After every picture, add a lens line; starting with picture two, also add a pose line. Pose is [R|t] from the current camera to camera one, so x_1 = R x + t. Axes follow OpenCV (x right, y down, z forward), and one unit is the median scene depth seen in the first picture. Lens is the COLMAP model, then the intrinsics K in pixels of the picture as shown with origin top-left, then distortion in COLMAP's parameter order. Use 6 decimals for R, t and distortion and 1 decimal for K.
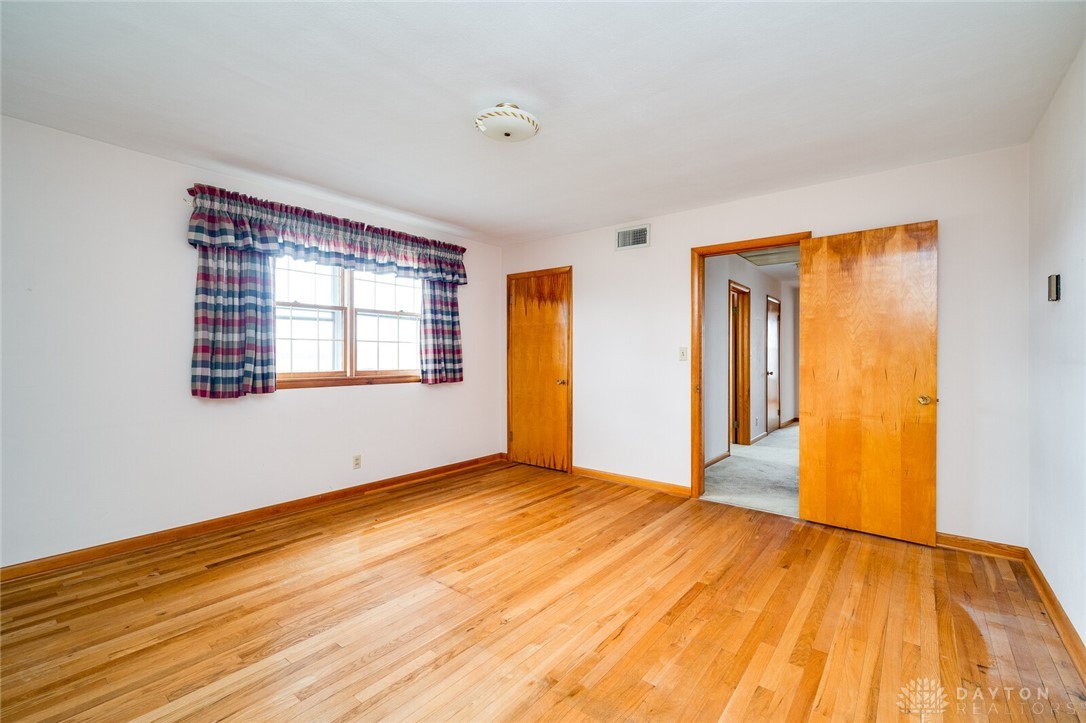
lens RADIAL K [[468.0, 0, 543.0], [0, 468.0, 361.5], [0, 0, 1]] dist [-0.001688, -0.000105]
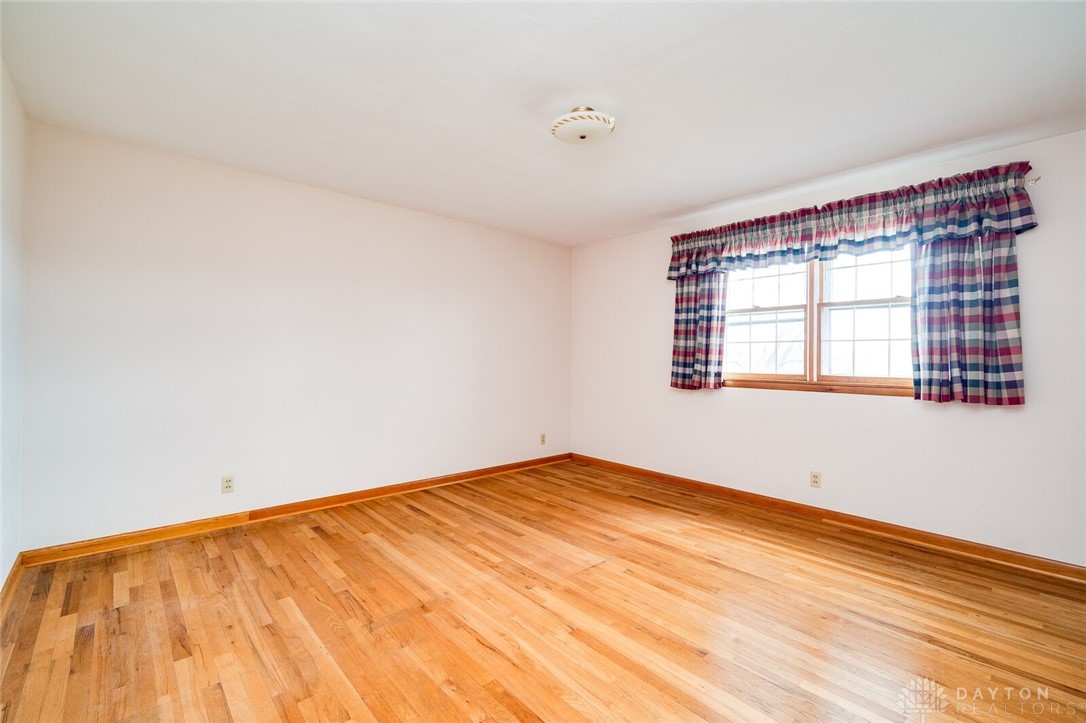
lens RADIAL K [[470.3, 0, 543.2], [0, 470.3, 356.5], [0, 0, 1]] dist [-0.000130, -0.000110]
pose [[-0.169680, -0.000498, -0.985499, 0.553633], [-0.014375, 0.999895, 0.001970, -0.009238], [0.985394, 0.014501, -0.169669, 0.640486]]
